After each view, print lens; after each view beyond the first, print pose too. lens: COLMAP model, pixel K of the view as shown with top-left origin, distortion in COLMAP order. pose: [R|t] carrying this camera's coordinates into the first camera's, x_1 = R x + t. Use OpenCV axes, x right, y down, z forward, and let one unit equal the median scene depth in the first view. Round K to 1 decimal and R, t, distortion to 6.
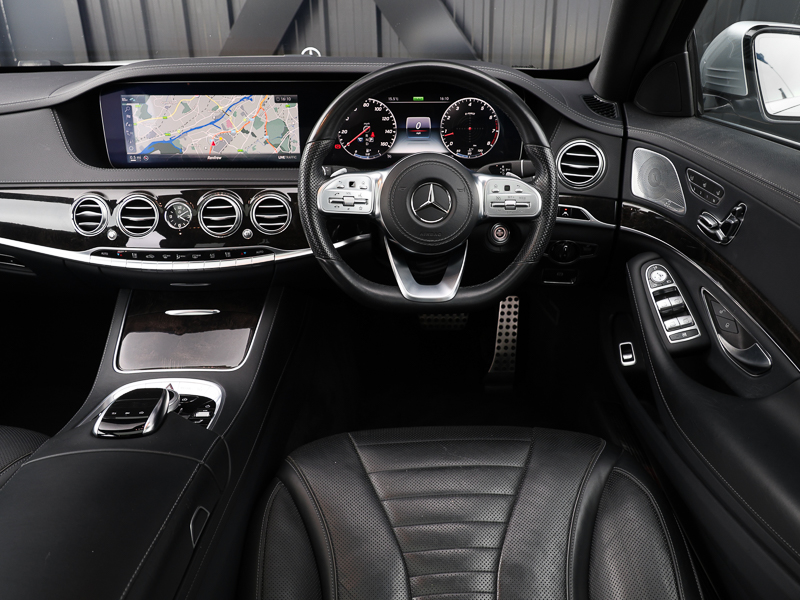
lens RADIAL K [[646.4, 0, 417.7], [0, 646.4, 275.0], [0, 0, 1]] dist [-0.005664, -0.007853]
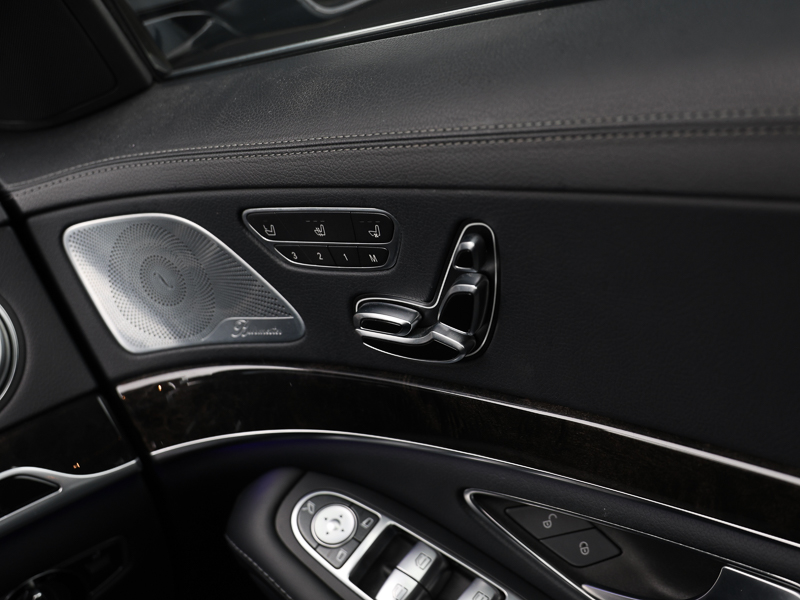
lens RADIAL K [[1299.4, 0, 399.2], [0, 1299.4, 298.0], [0, 0, 1]] dist [0.045215, 0.000000]
pose [[0.714488, -0.459978, 0.527187, 0.090840], [0.539293, 0.842109, 0.003856, -0.075934], [-0.445723, 0.281553, 0.849740, 0.356862]]
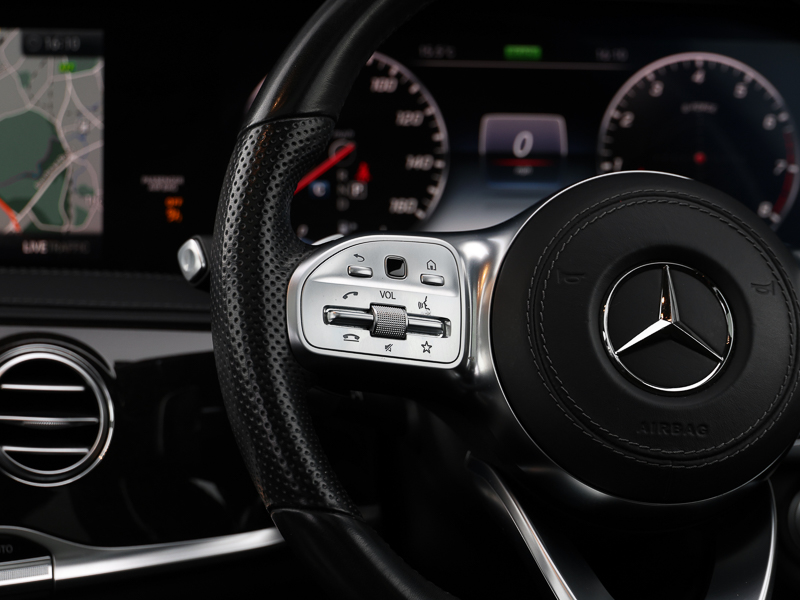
lens RADIAL K [[3107.3, 0, 401.1], [0, 3107.3, 299.3], [0, 0, 1]] dist [-0.164771, 0.000000]
pose [[0.991534, 0.008472, 0.129571, -0.234133], [0.029896, 0.956166, -0.291294, 0.235146], [-0.126359, 0.292702, 0.947818, -0.270521]]
